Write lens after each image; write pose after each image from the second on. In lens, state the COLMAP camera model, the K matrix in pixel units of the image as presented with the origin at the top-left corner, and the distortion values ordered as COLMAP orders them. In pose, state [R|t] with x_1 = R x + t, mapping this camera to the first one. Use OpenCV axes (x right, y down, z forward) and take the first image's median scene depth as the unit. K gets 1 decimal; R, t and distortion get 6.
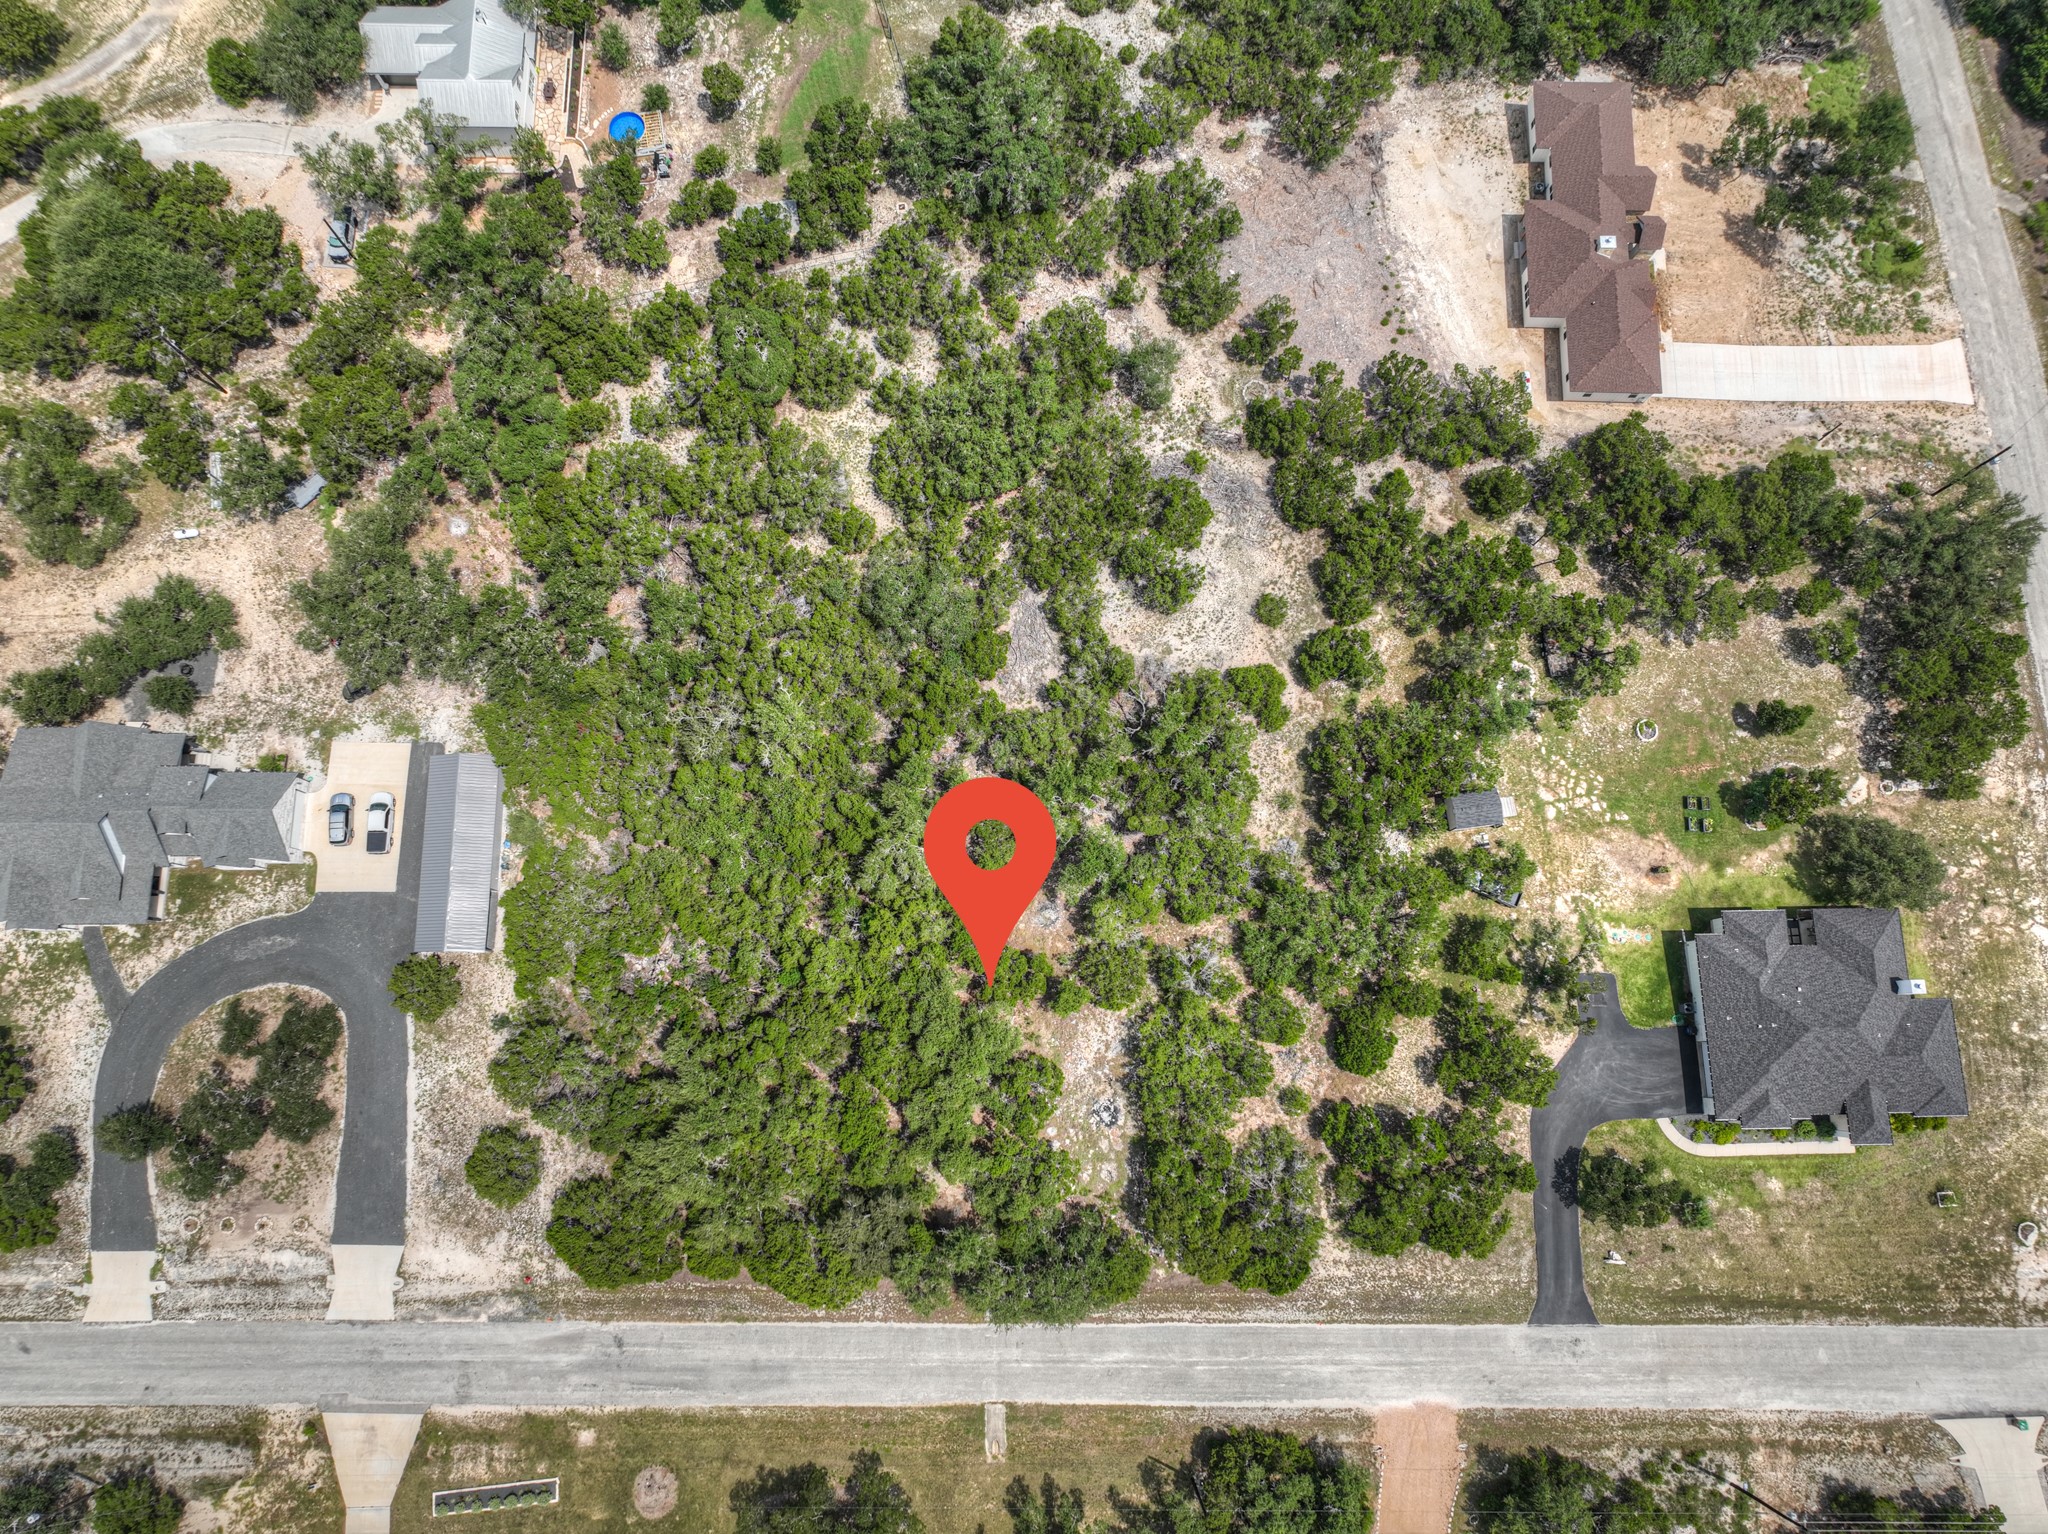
lens RADIAL K [[1438.9, 0, 1025.0], [0, 1438.9, 761.5], [0, 0, 1]] dist [-0.007597, 0.027429]
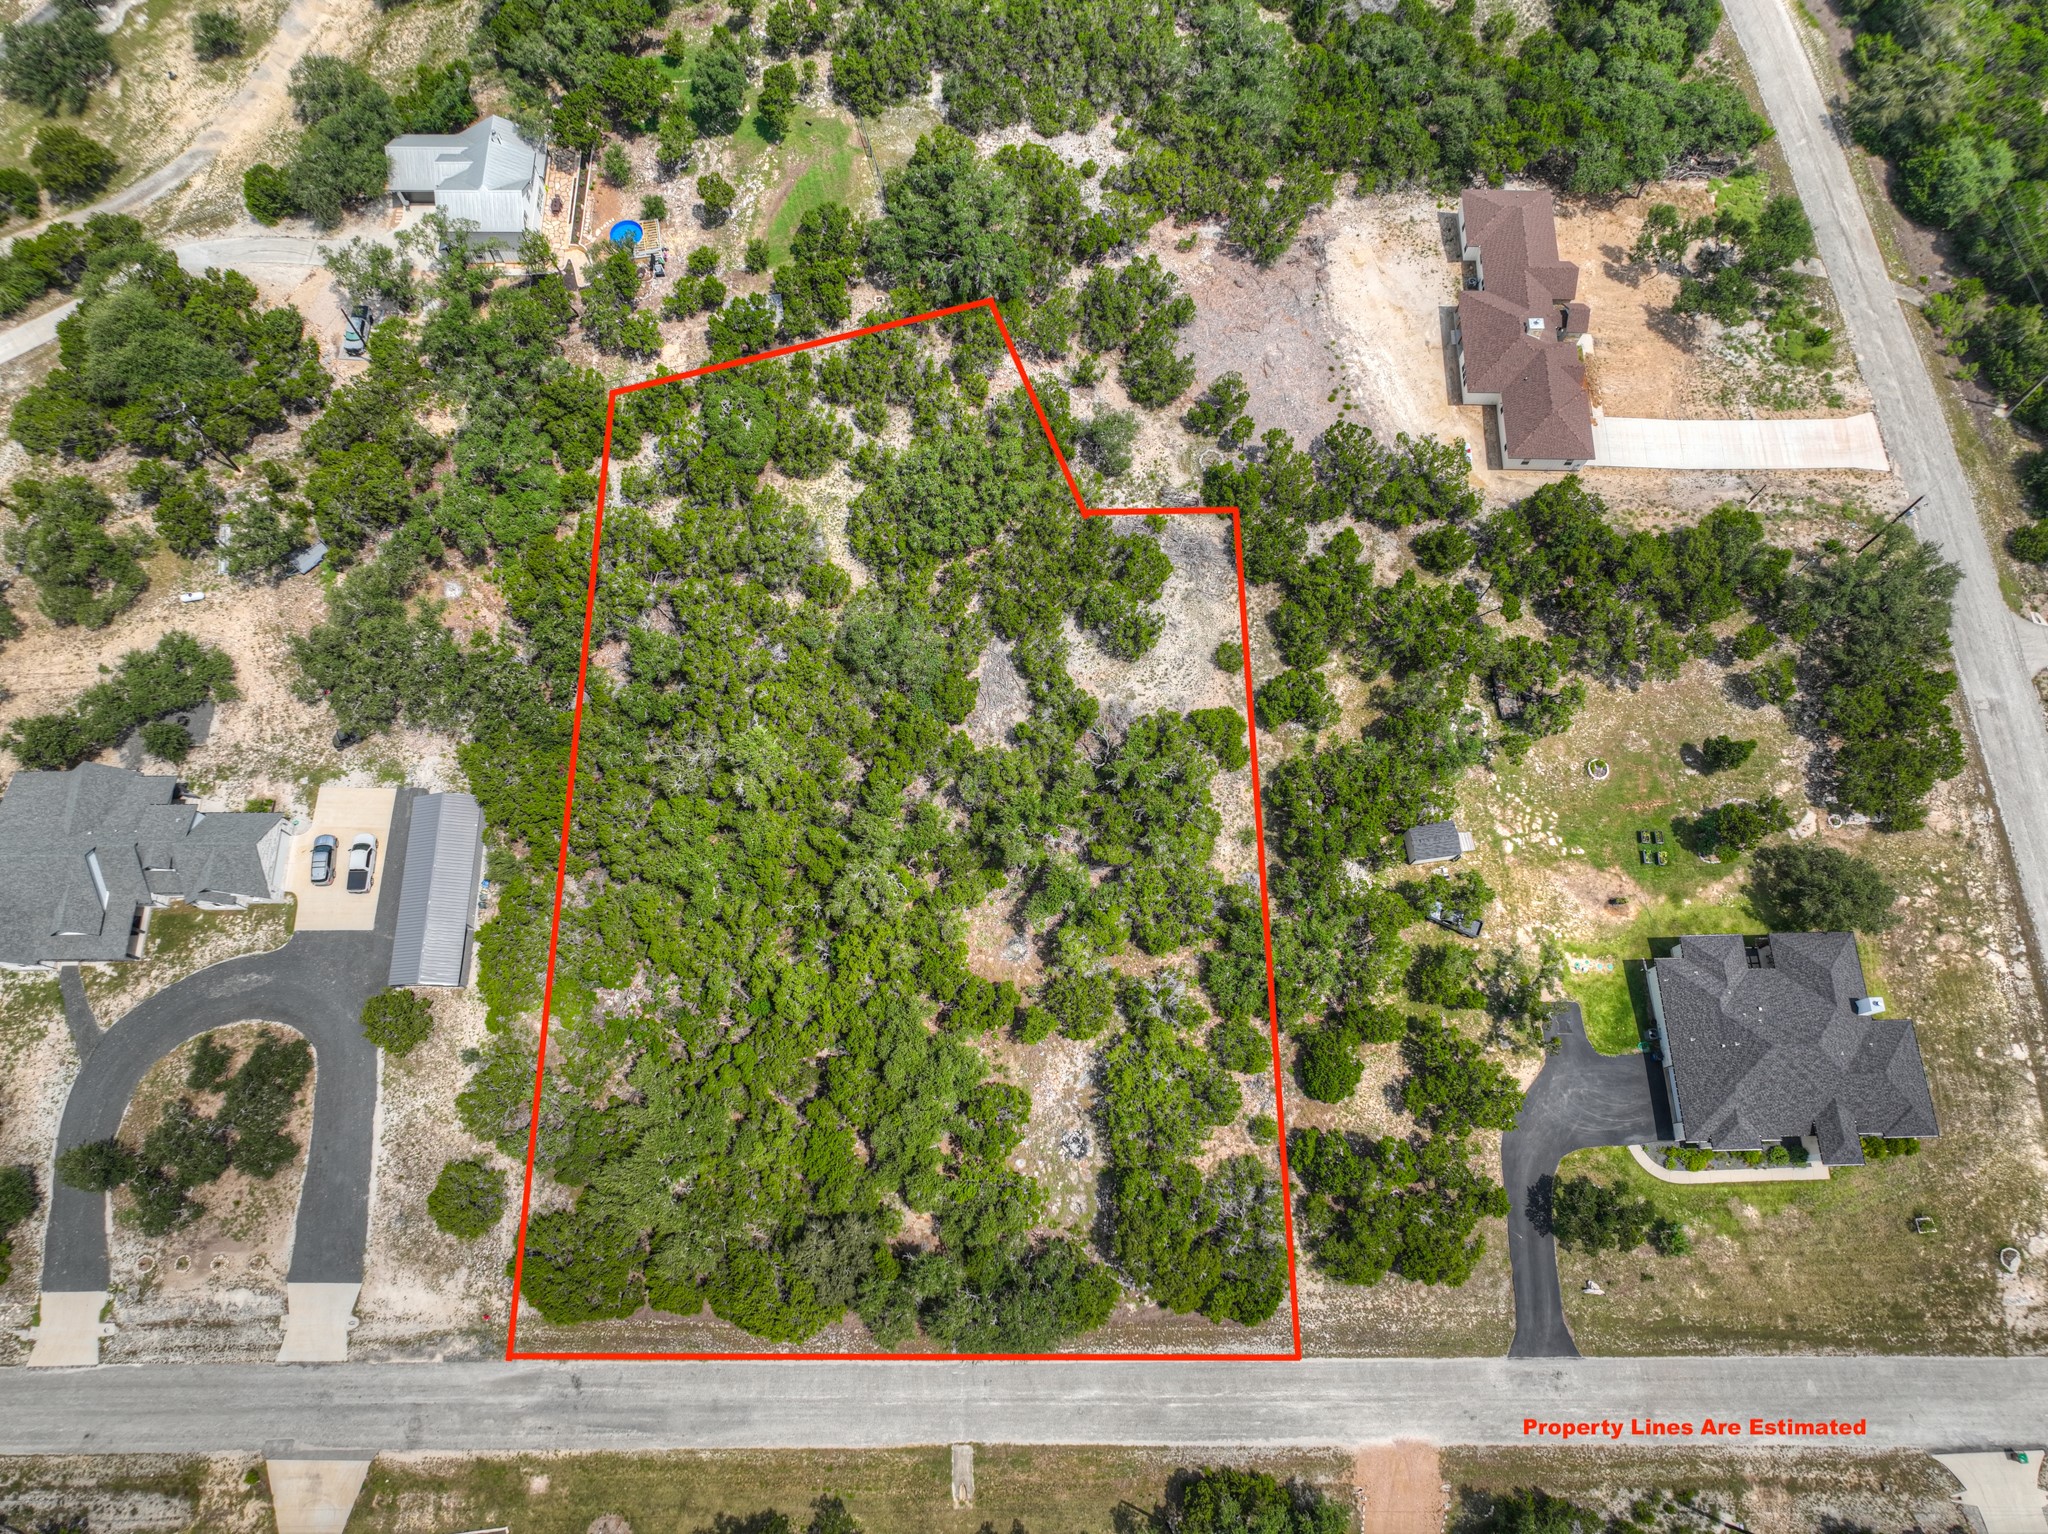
lens RADIAL K [[1438.9, 0, 1025.0], [0, 1438.9, 761.5], [0, 0, 1]] dist [-0.007597, 0.027429]
pose [[0.999978, -0.006587, 0.000974, 0.022413], [0.006658, 0.990828, -0.134963, 0.115300], [-0.000076, 0.134967, 0.990850, -0.021821]]
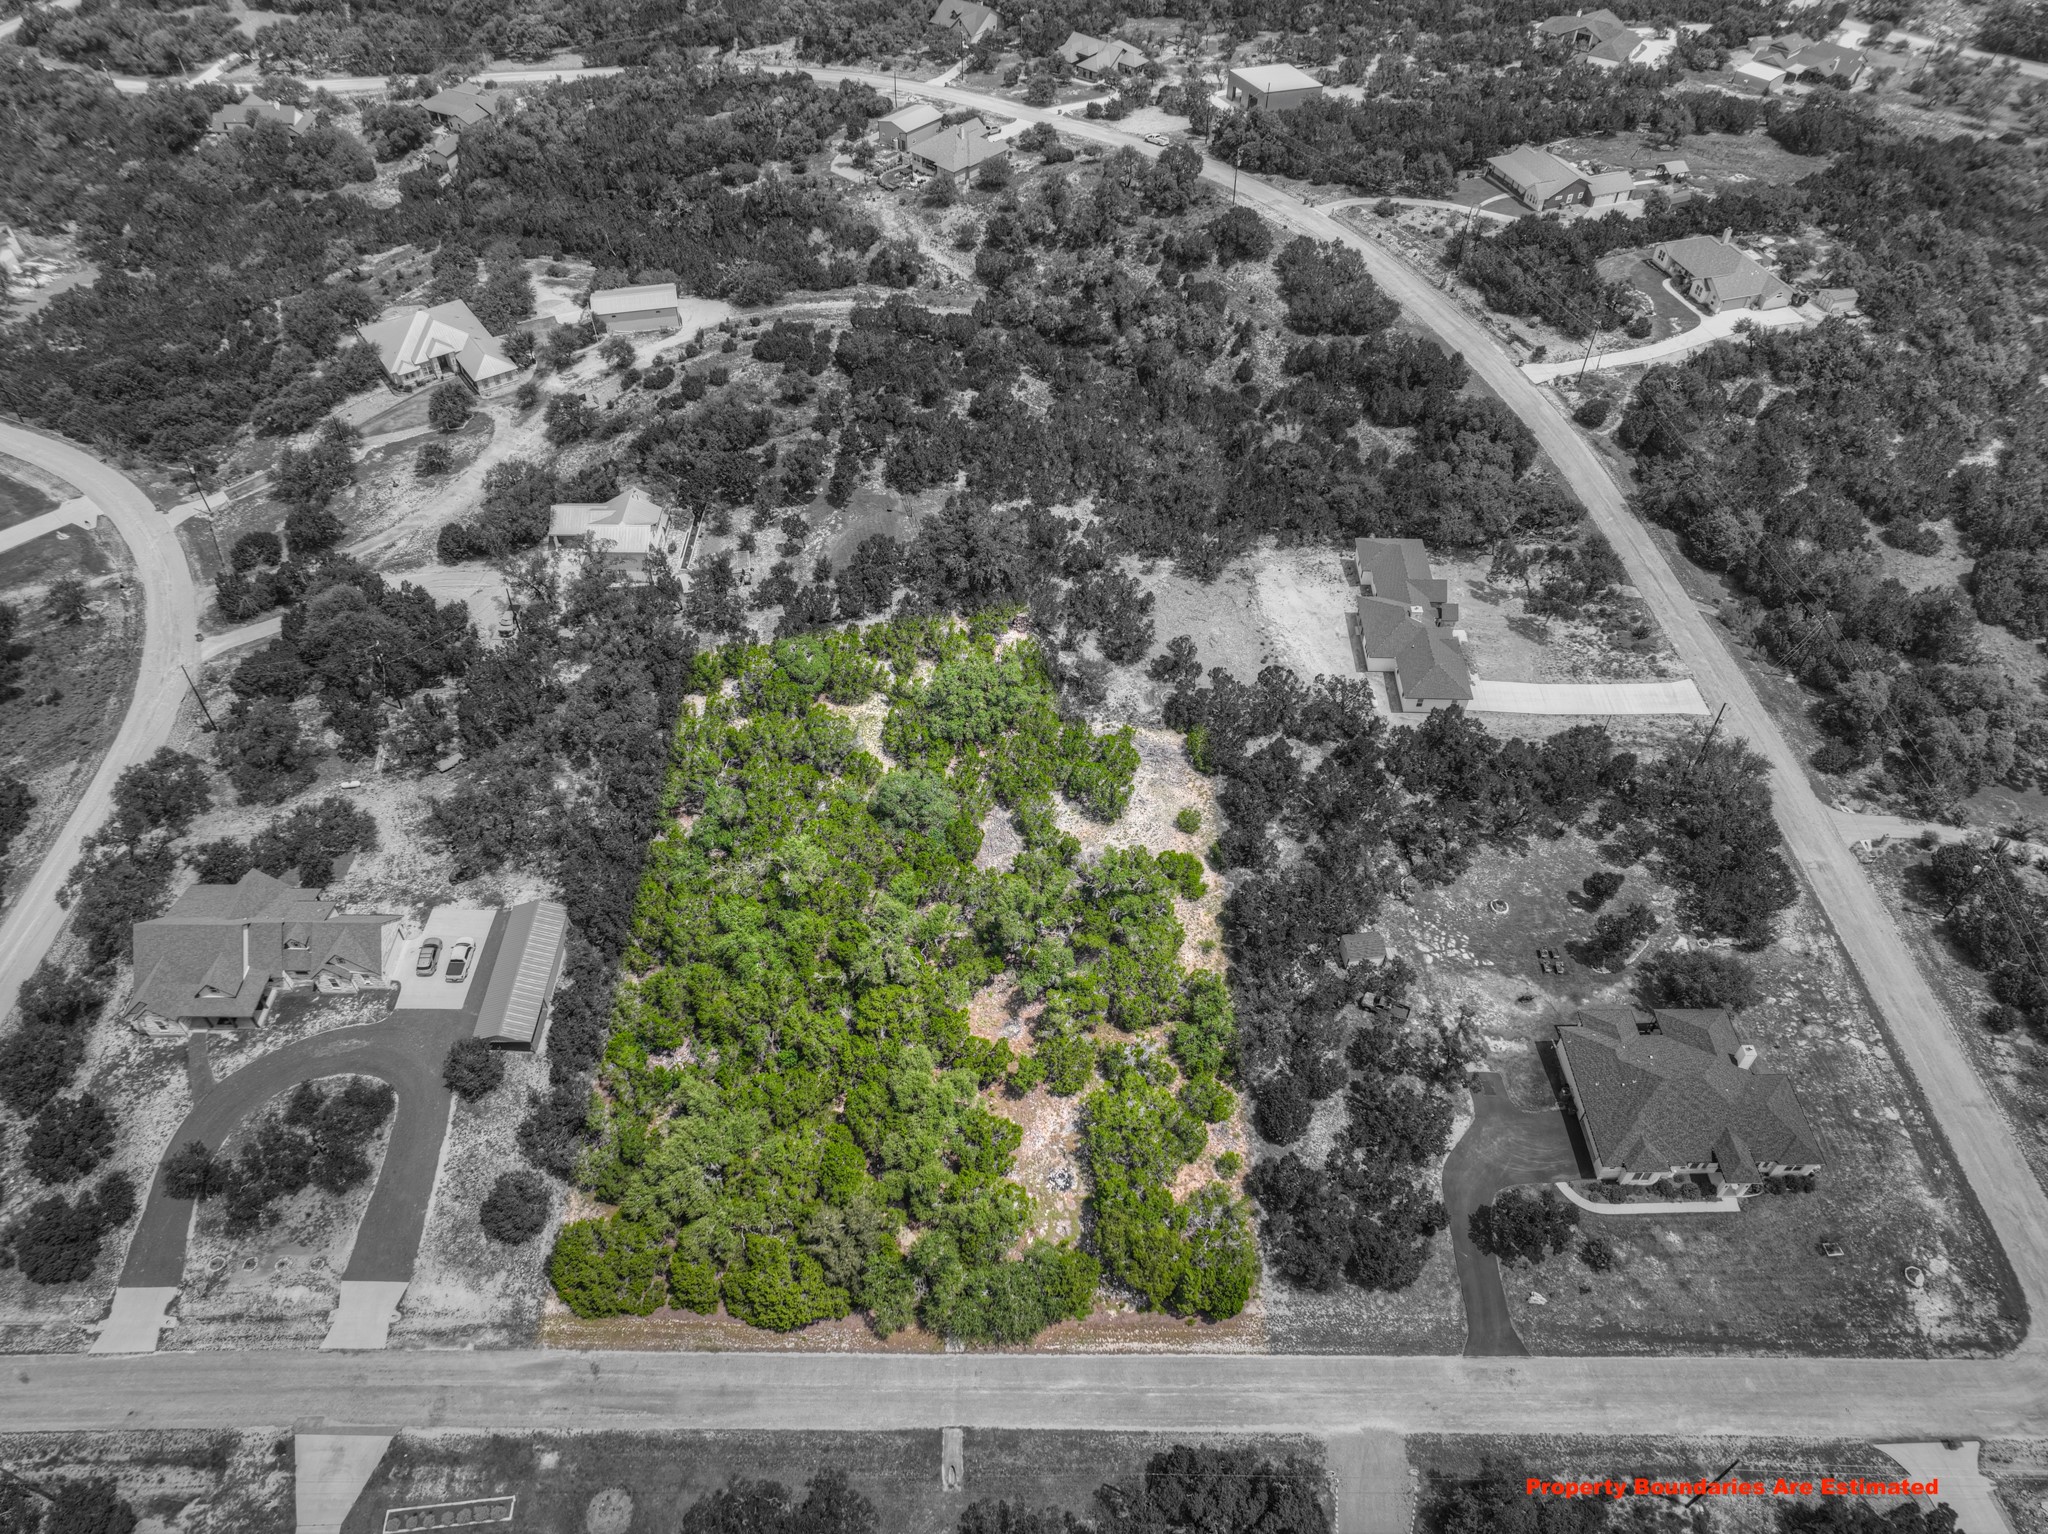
lens RADIAL K [[1438.9, 0, 1025.0], [0, 1438.9, 761.5], [0, 0, 1]] dist [-0.007597, 0.027429]
pose [[0.999993, 0.001560, -0.003505, 0.031853], [-0.003194, 0.844735, -0.535175, 0.564139], [0.002126, 0.535183, 0.844734, -0.114037]]
